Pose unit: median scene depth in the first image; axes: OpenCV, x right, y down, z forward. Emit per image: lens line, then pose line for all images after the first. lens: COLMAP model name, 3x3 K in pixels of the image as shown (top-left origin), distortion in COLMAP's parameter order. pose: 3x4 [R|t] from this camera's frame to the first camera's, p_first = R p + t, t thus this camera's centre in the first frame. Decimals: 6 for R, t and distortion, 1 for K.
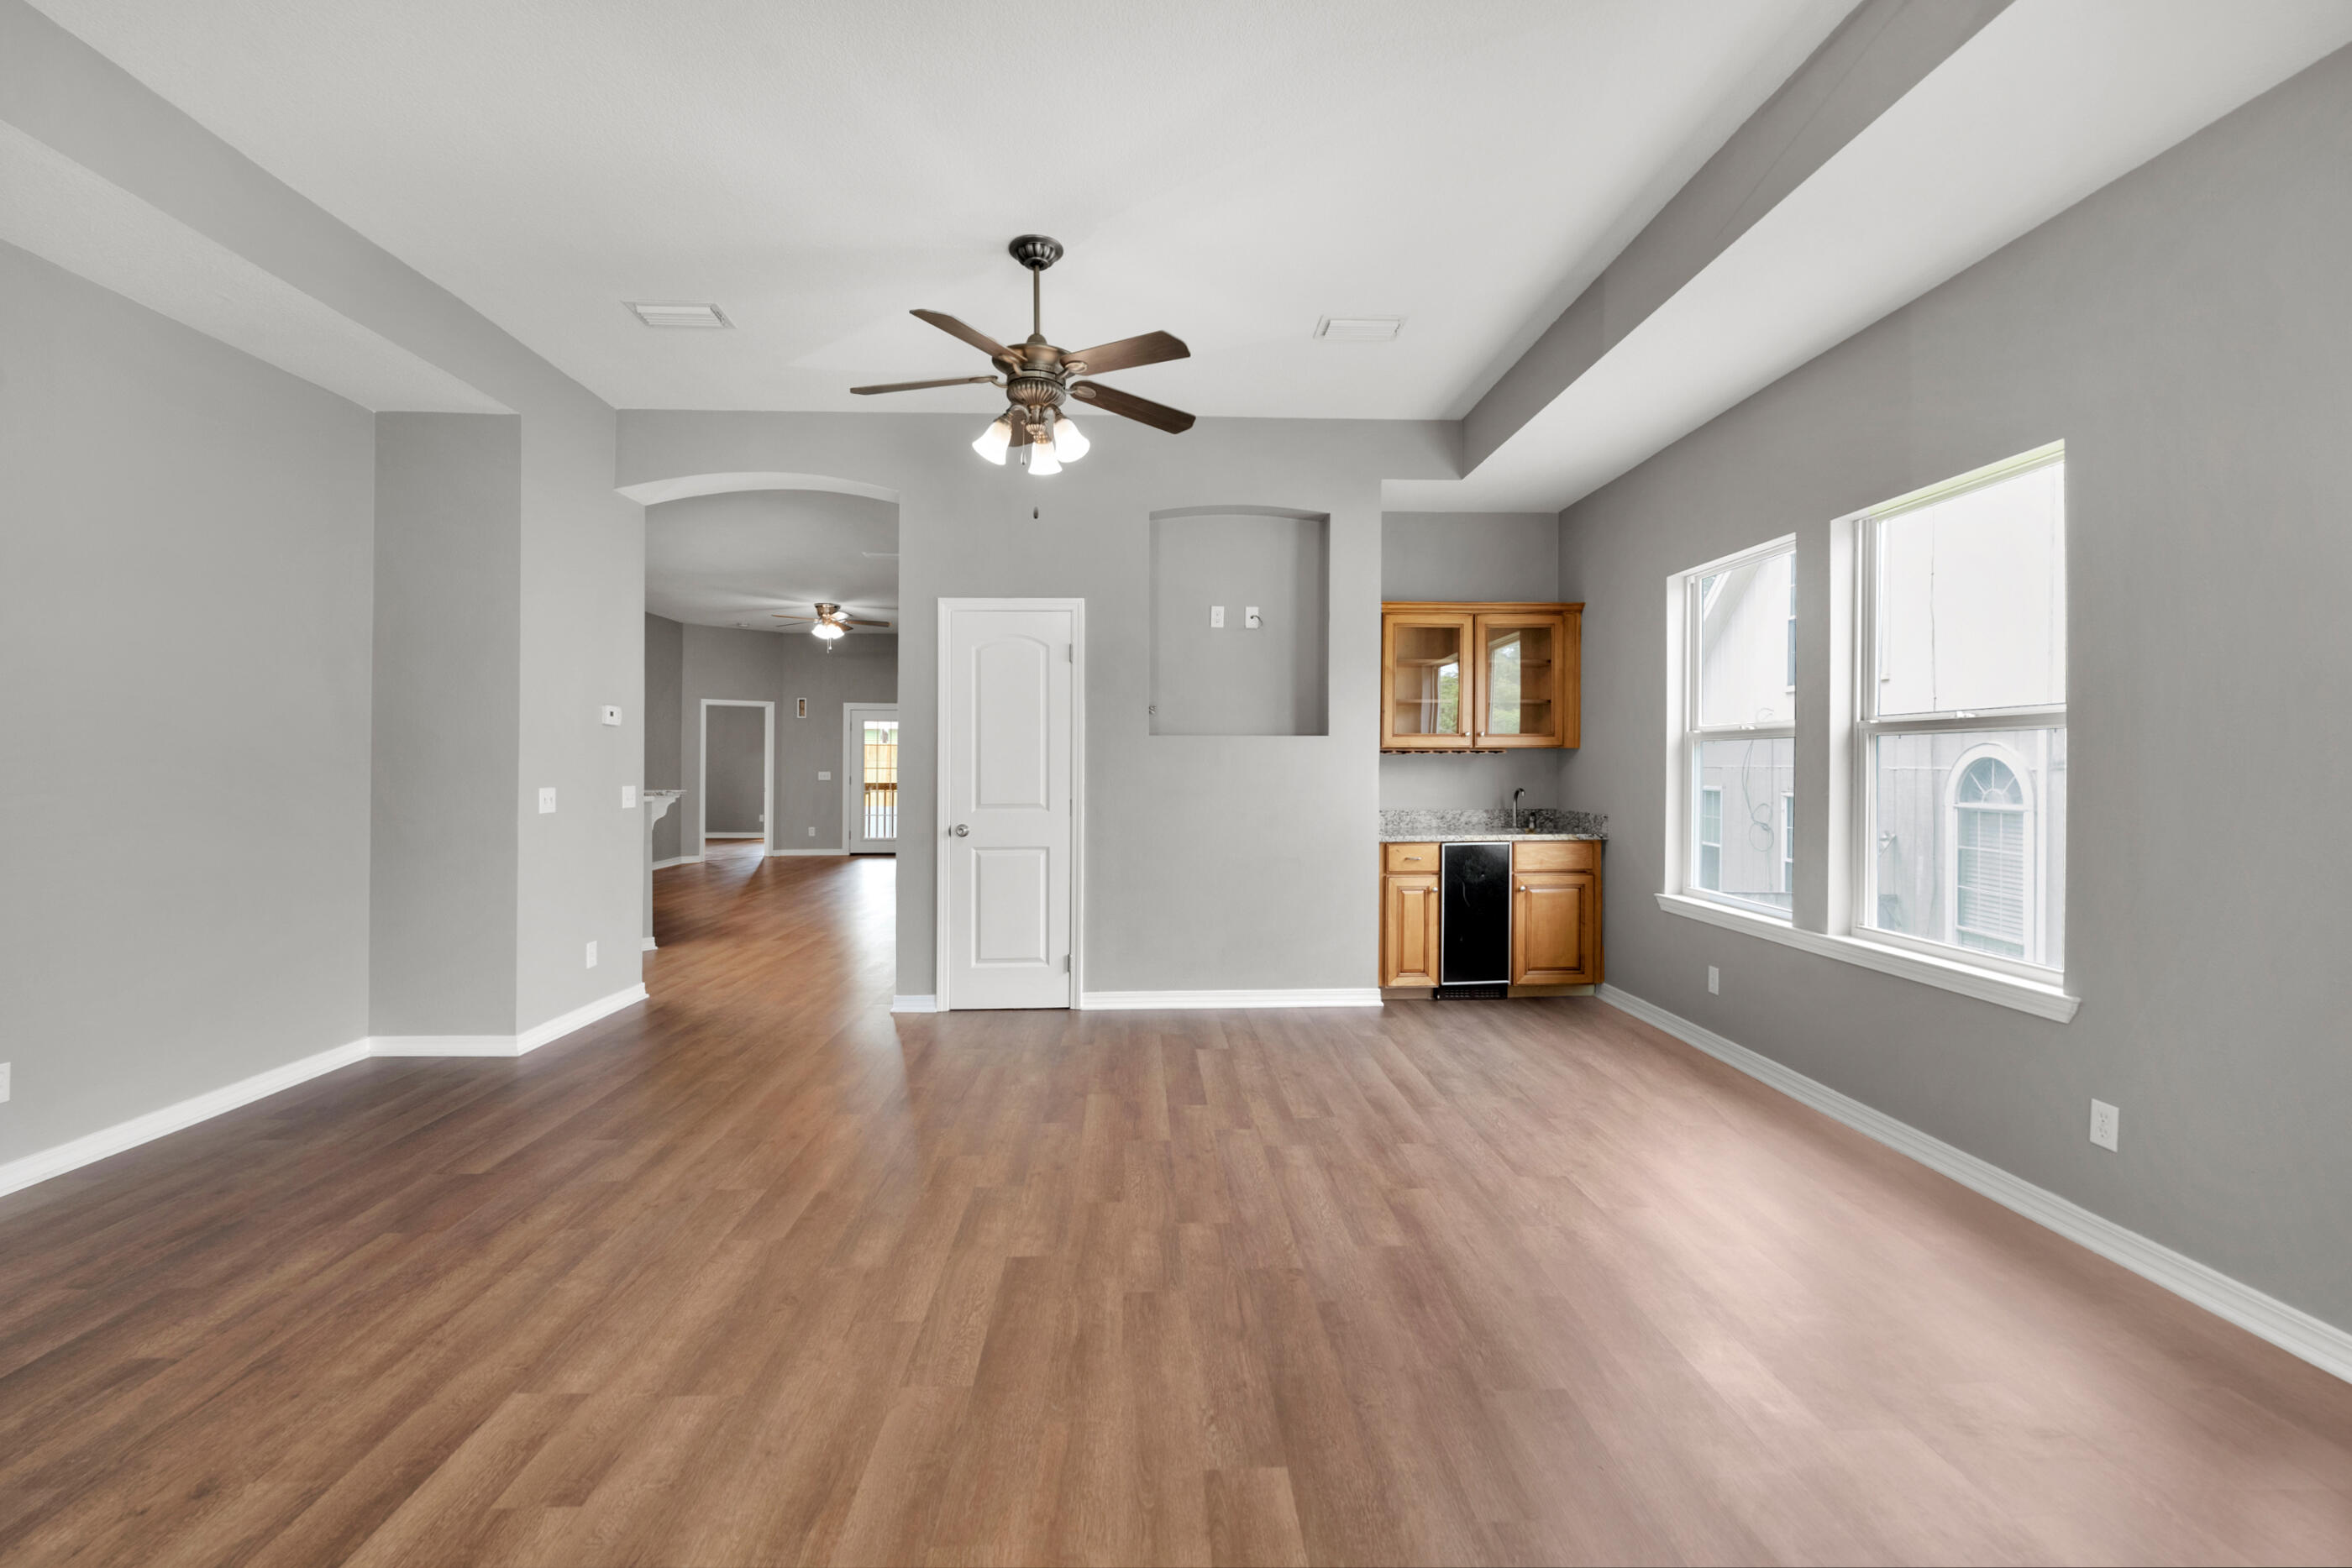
lens RADIAL K [[979.3, 0, 1158.2], [0, 979.3, 777.5], [0, 0, 1]] dist [0.000017, -0.003365]
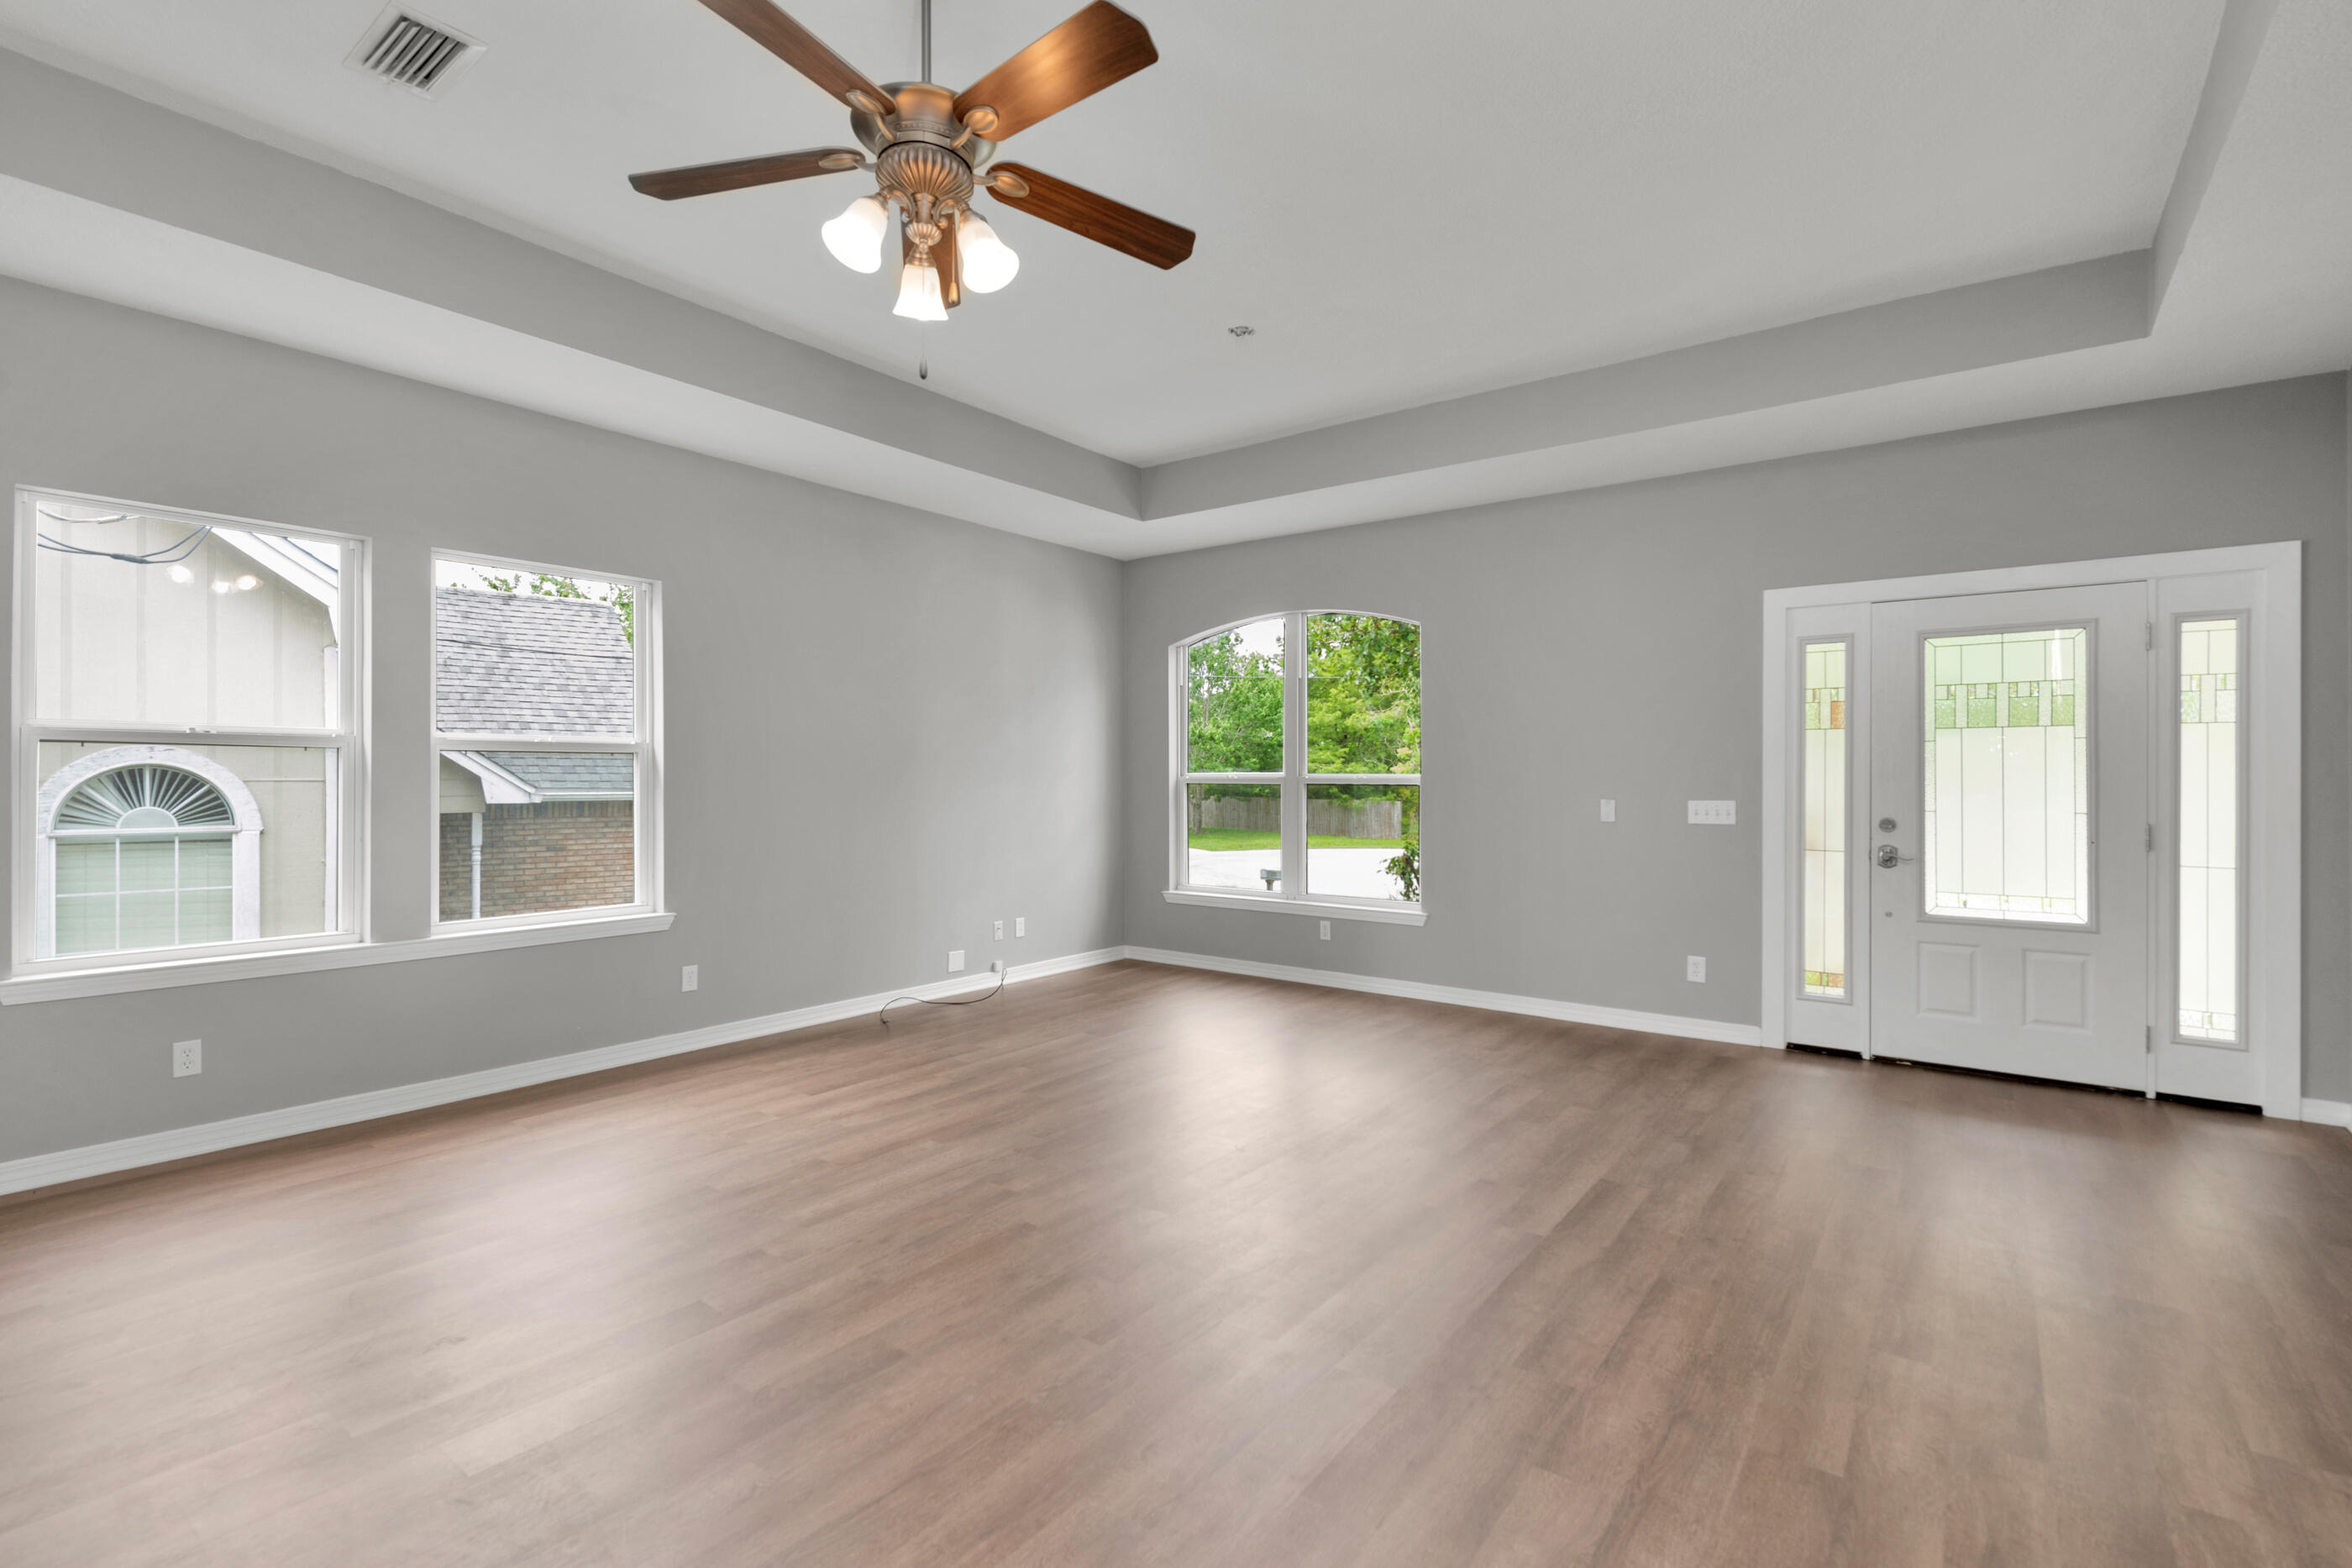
lens RADIAL K [[1068.8, 0, 1154.4], [0, 1068.8, 770.1], [0, 0, 1]] dist [-0.003056, -0.000409]
pose [[-0.769216, -0.005634, 0.638964, -0.943387], [-0.000450, 0.999966, 0.008275, -0.042299], [-0.638989, 0.006078, -0.769192, 1.987146]]
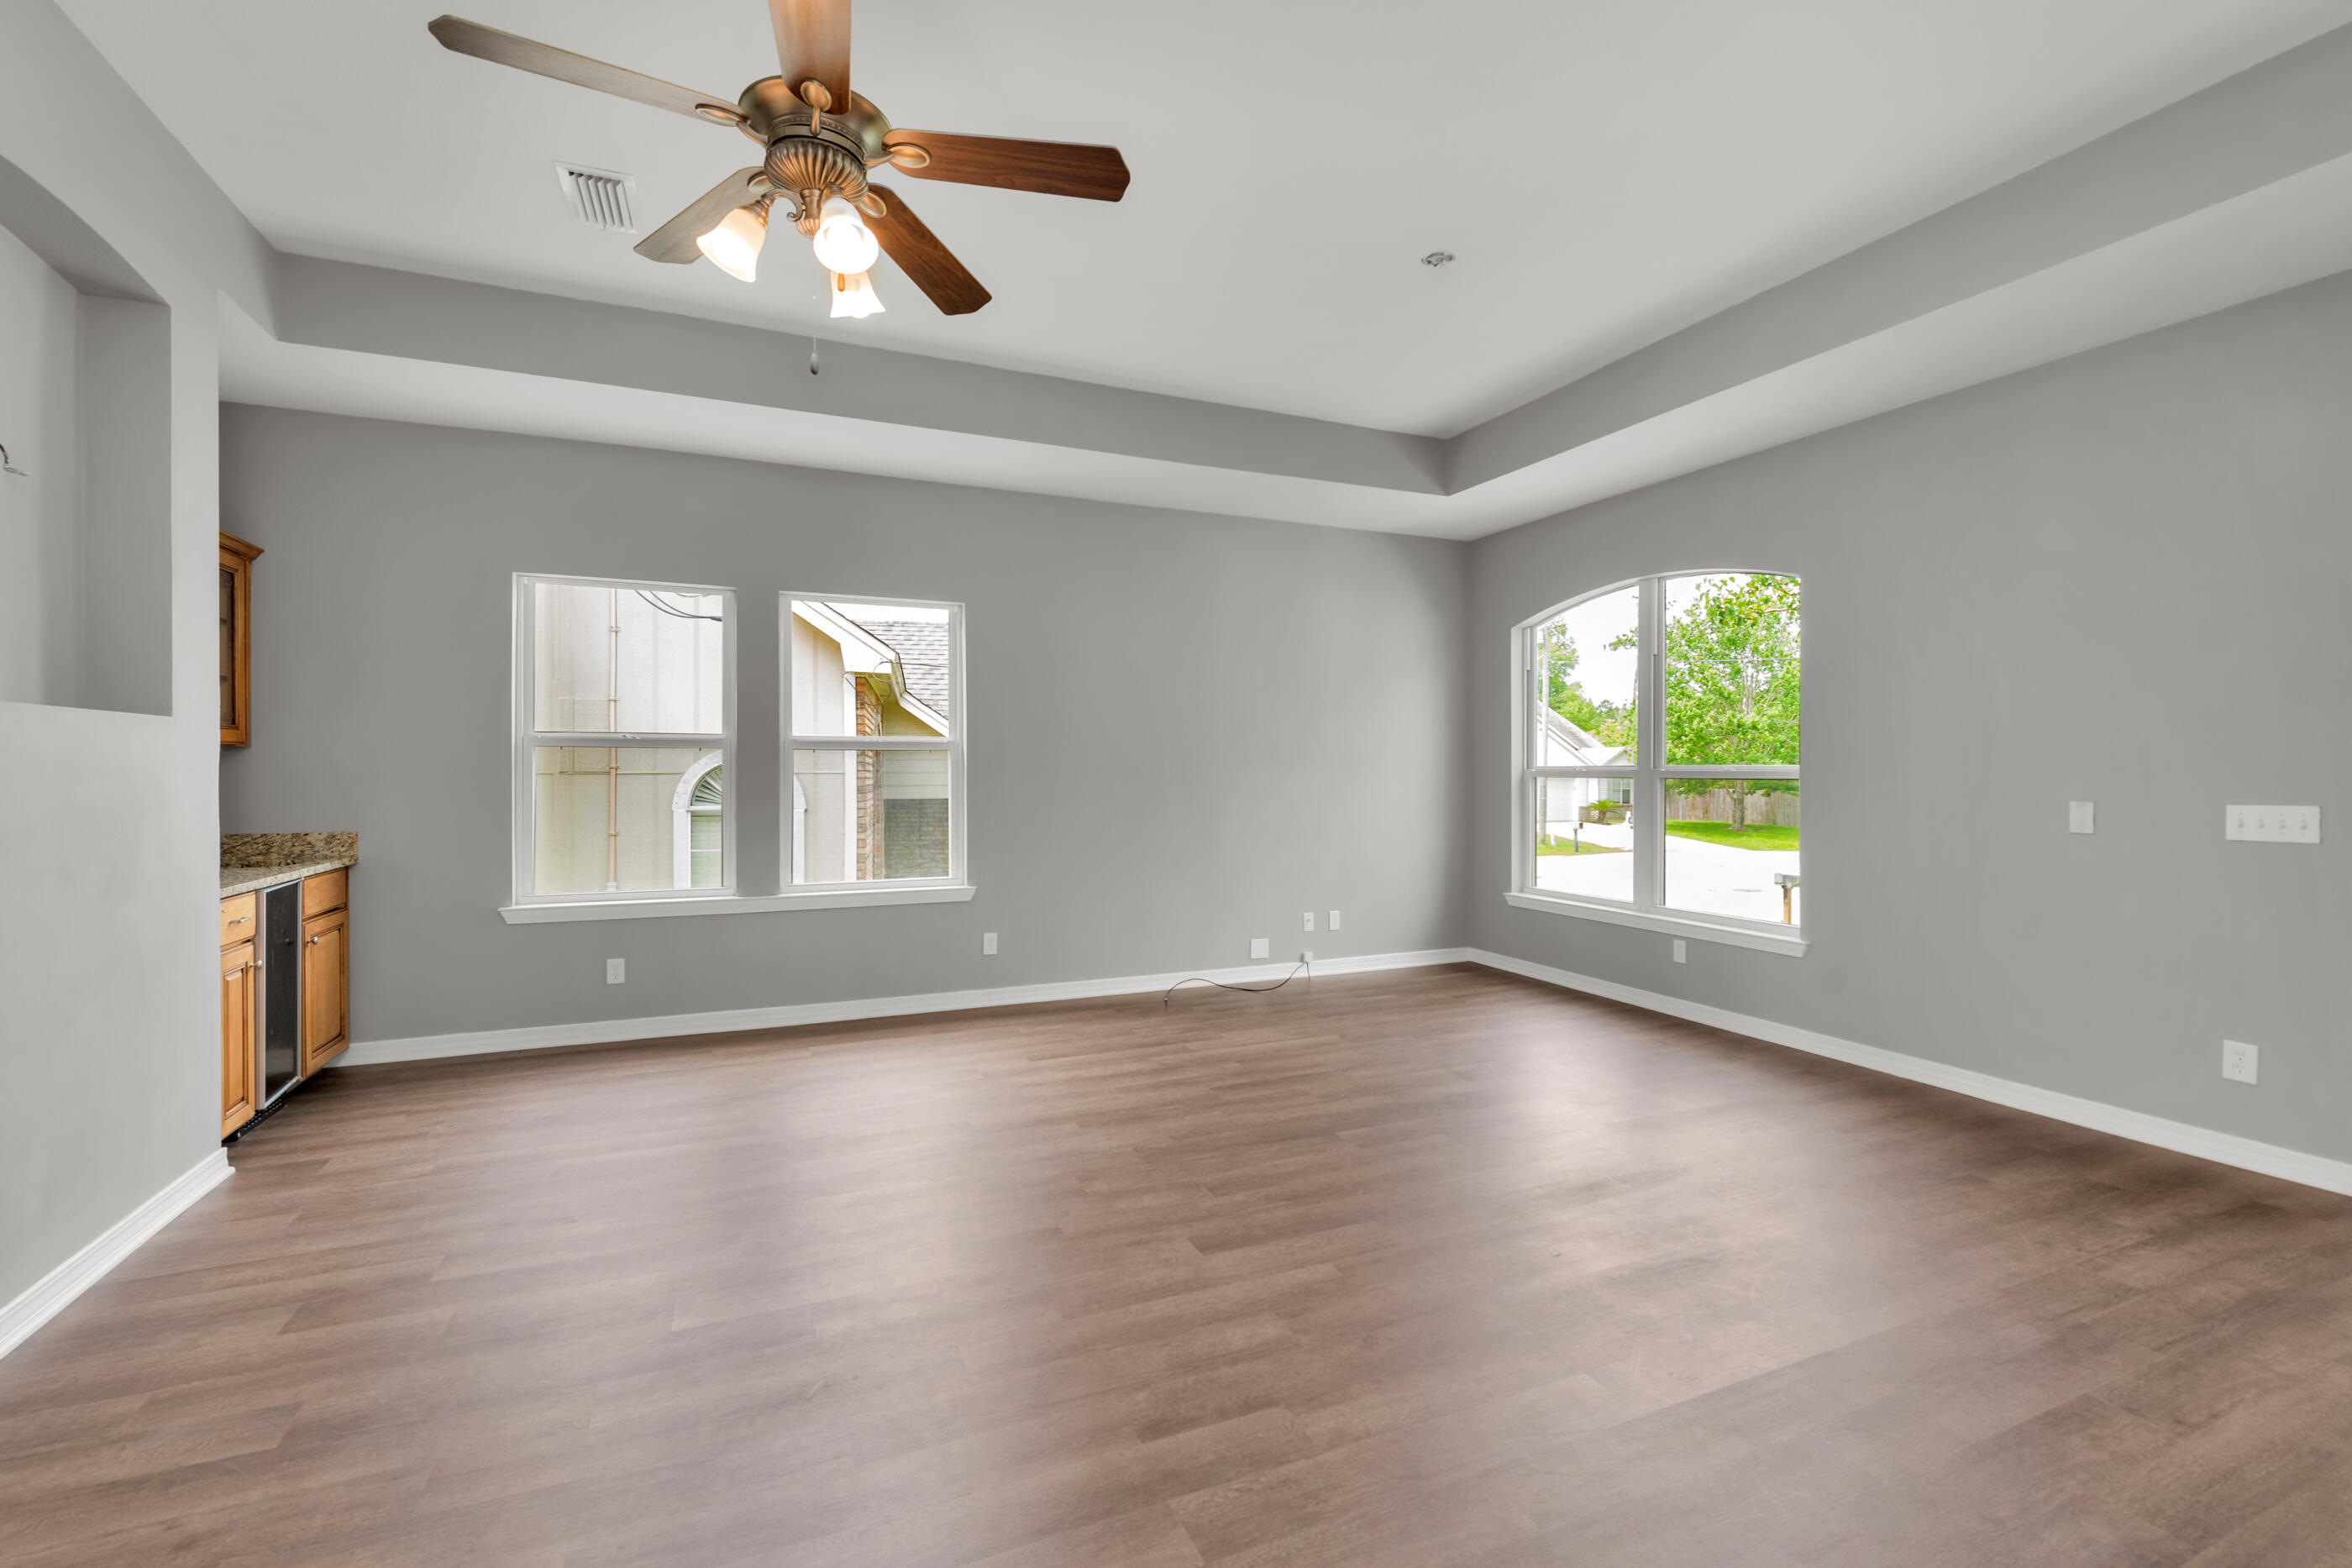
lens RADIAL K [[979.3, 0, 1162.5], [0, 979.3, 769.2], [0, 0, 1]] dist [0.000017, -0.003365]
pose [[-0.354379, -0.008959, 0.935059, -1.109740], [0.007255, 0.999898, 0.012329, -0.037325], [-0.935074, 0.011153, -0.354278, 1.411252]]
